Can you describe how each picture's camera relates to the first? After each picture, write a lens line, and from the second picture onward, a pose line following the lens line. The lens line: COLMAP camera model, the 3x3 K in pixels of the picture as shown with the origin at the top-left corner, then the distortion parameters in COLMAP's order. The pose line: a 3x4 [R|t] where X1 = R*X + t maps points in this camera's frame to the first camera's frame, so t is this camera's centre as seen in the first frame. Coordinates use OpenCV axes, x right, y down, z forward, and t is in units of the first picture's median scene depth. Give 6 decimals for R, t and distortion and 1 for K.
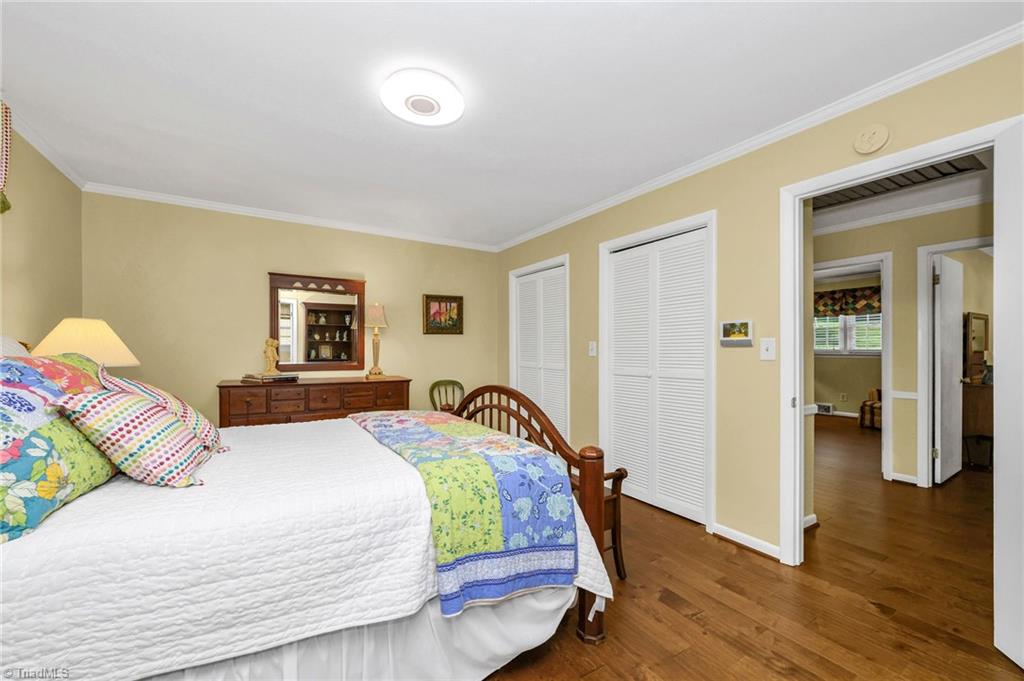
lens RADIAL K [[408.8, 0, 513.7], [0, 408.8, 344.8], [0, 0, 1]] dist [-0.003643, -0.000033]
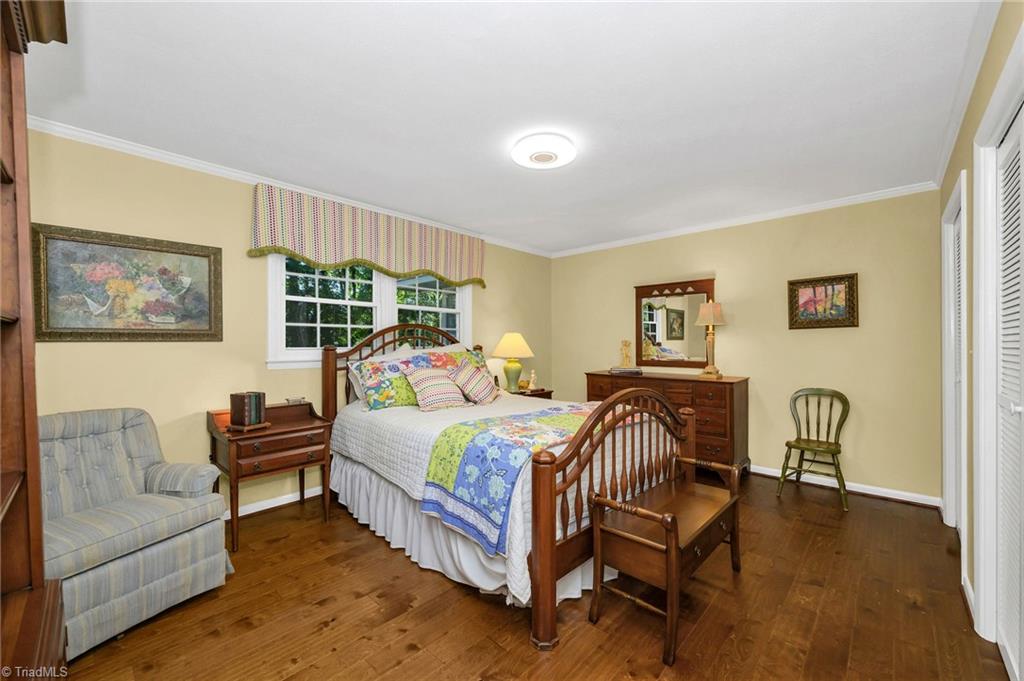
lens RADIAL K [[408.8, 0, 511.2], [0, 408.8, 346.4], [0, 0, 1]] dist [-0.003643, -0.000033]
pose [[0.251748, 0.000427, -0.967793, 0.504095], [0.014476, 0.999886, 0.004207, -0.004443], [0.967684, -0.015069, 0.251713, 0.303428]]
